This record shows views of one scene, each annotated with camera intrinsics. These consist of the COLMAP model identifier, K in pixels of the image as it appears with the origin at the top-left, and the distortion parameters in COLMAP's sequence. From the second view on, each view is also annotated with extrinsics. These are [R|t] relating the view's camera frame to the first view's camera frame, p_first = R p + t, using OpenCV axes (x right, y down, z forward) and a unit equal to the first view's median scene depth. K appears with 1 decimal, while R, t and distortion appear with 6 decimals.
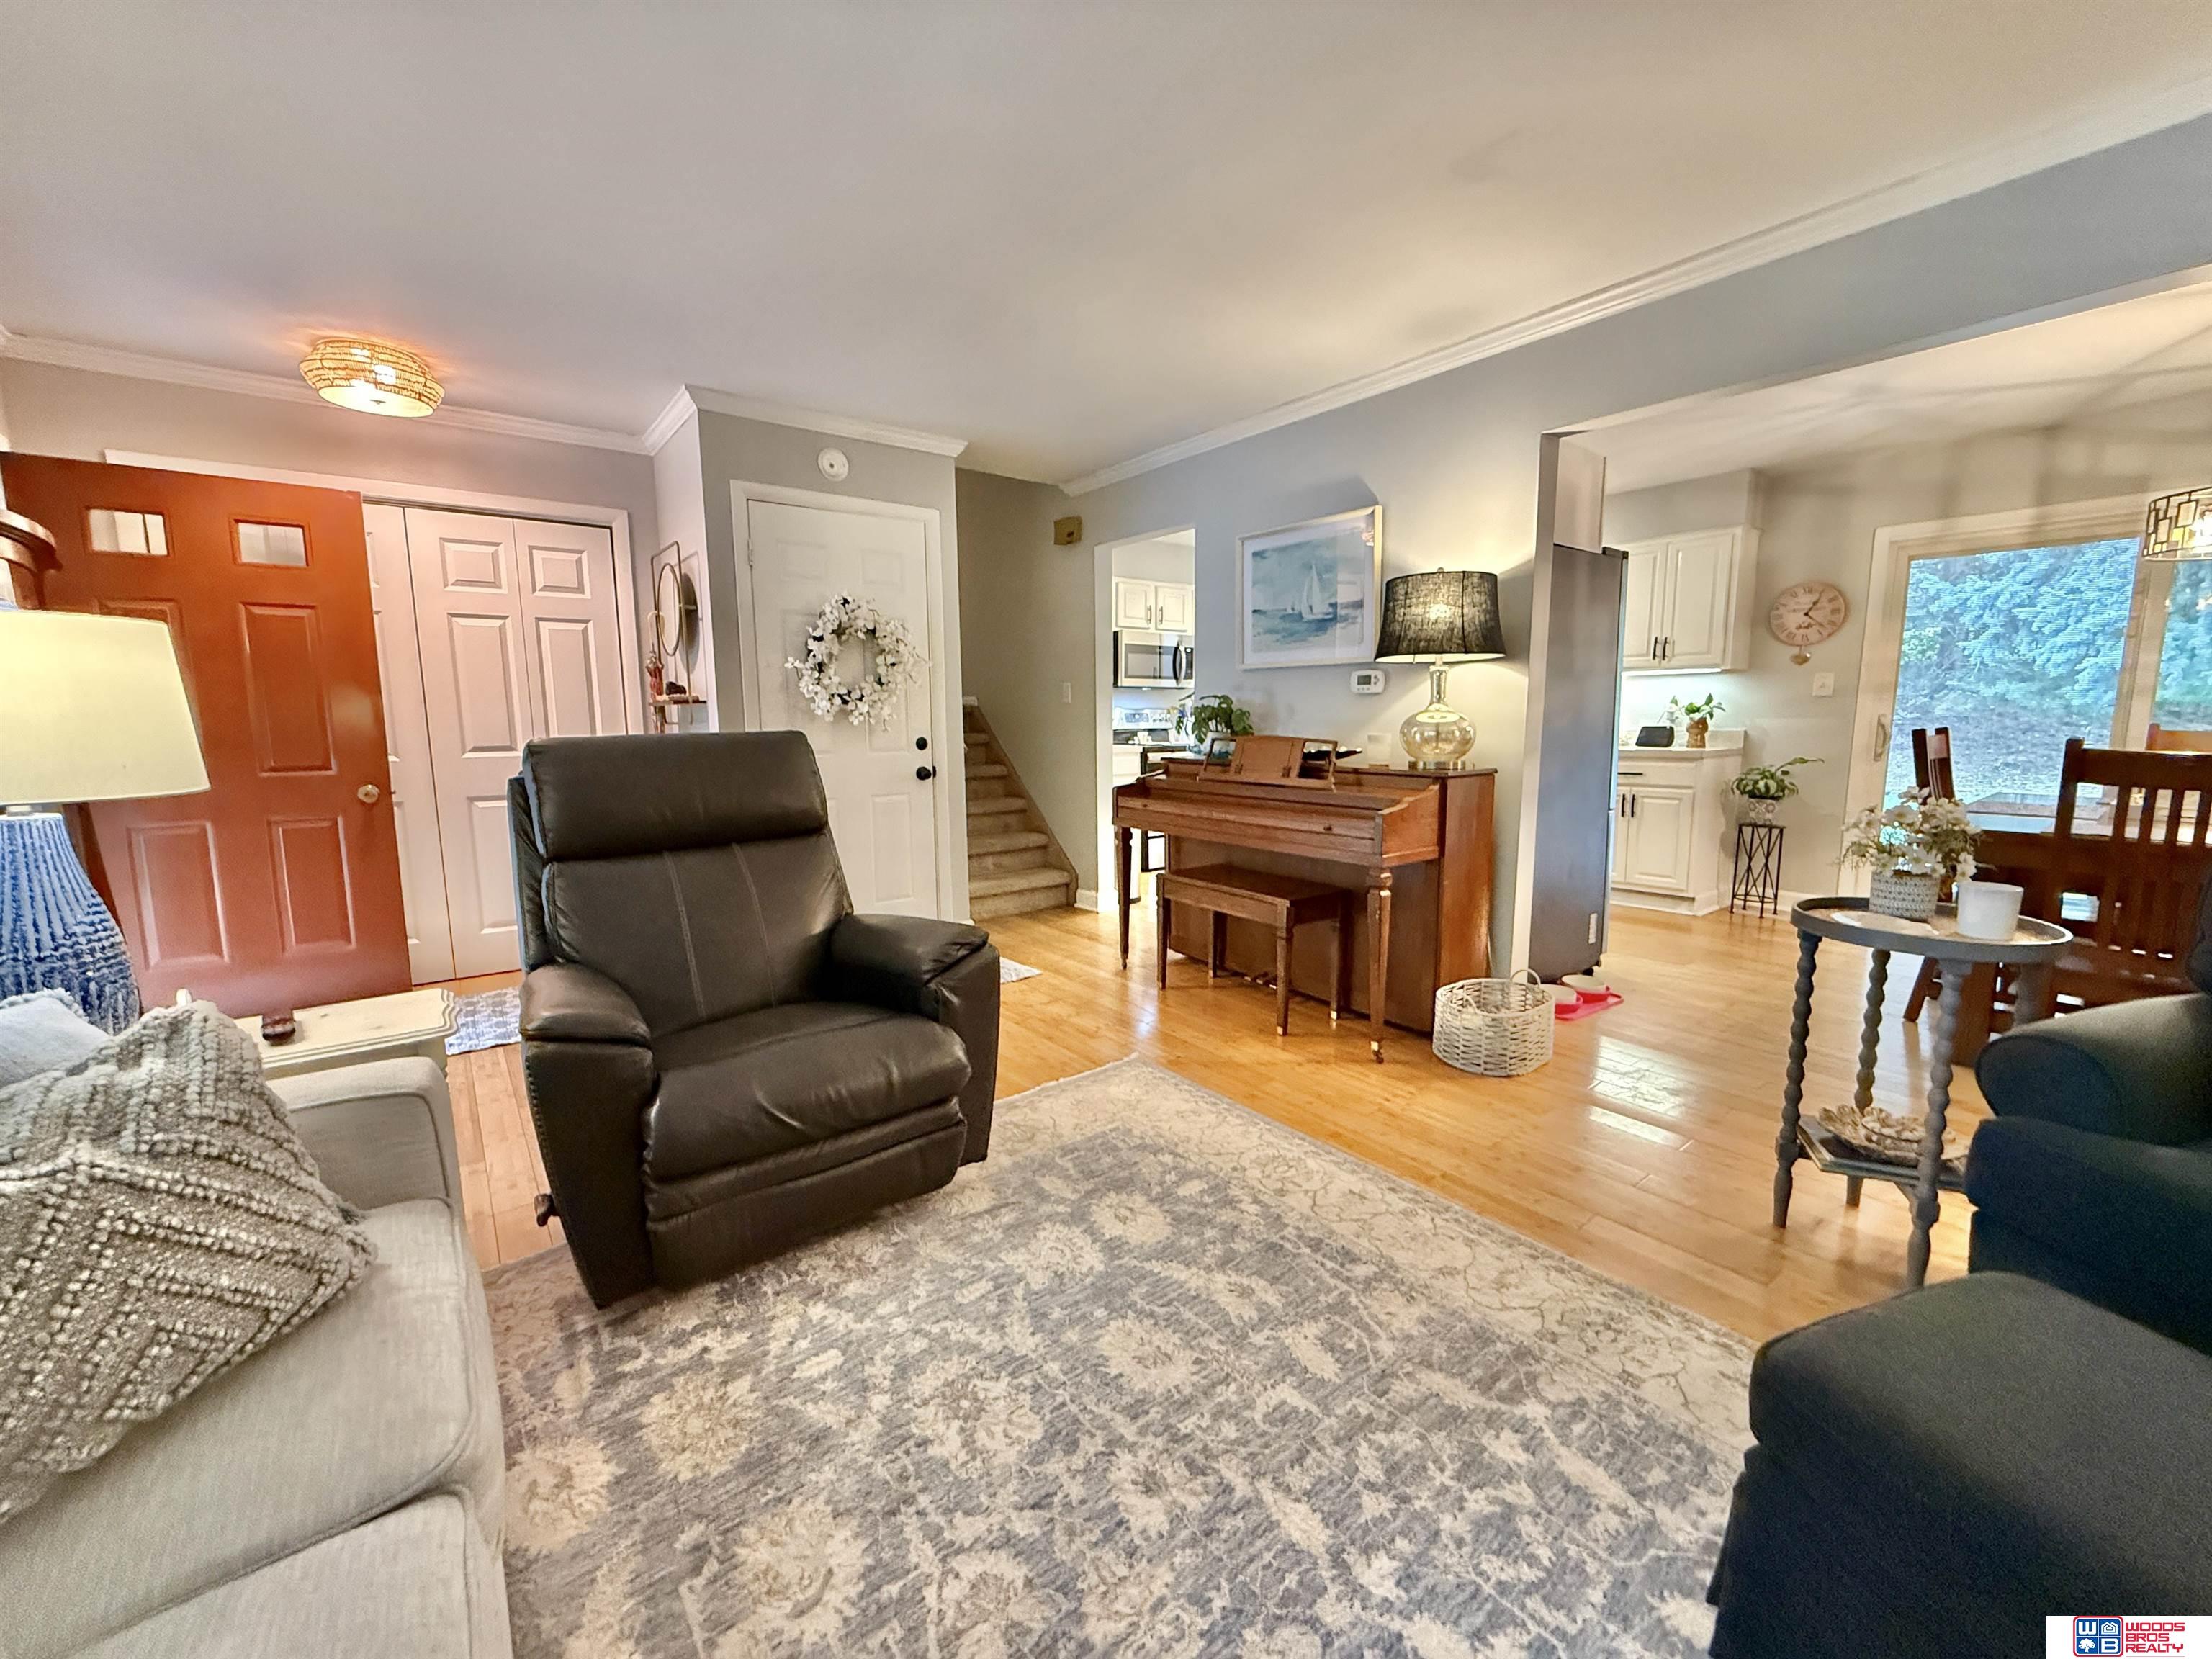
lens RADIAL K [[884.9, 0, 1103.2], [0, 884.9, 834.2], [0, 0, 1]] dist [-0.003119, 0.000843]
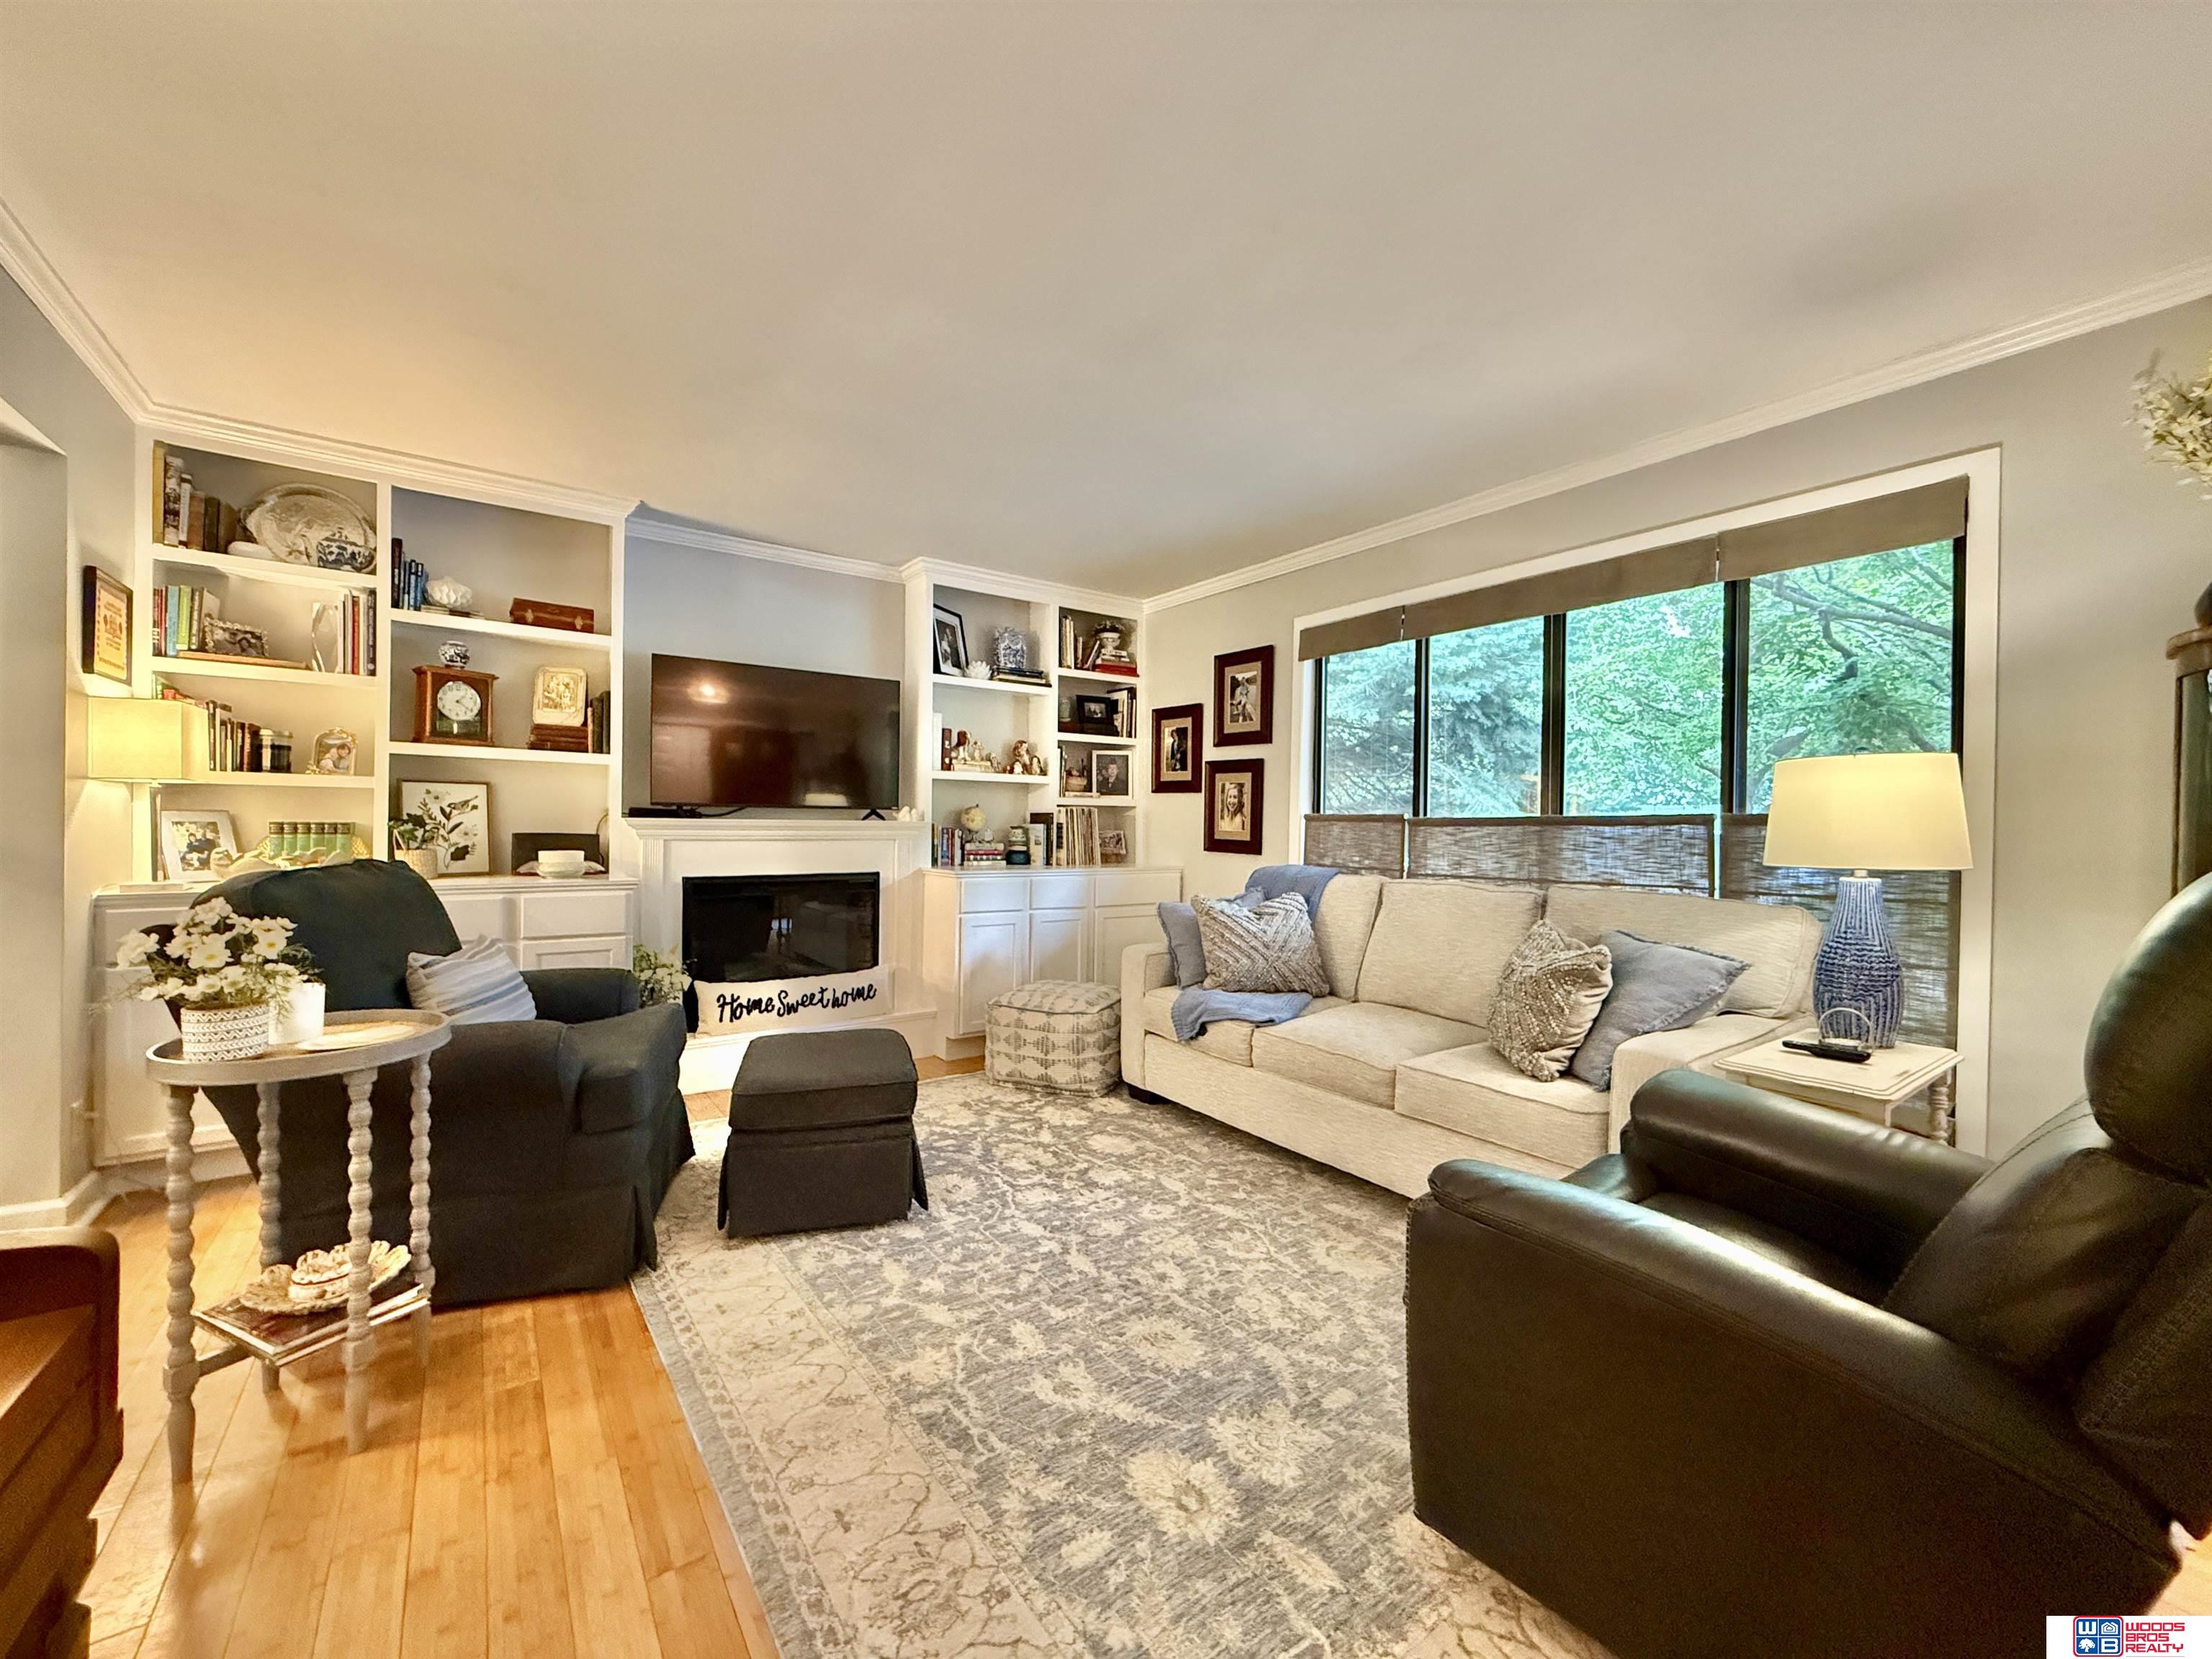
lens RADIAL K [[884.9, 0, 1100.7], [0, 884.9, 824.1], [0, 0, 1]] dist [-0.003119, 0.000843]
pose [[-0.999366, -0.000168, 0.035600, 0.079992], [0.004364, 0.991867, 0.127202, -0.231985], [-0.035332, 0.127277, -0.991238, 1.853404]]
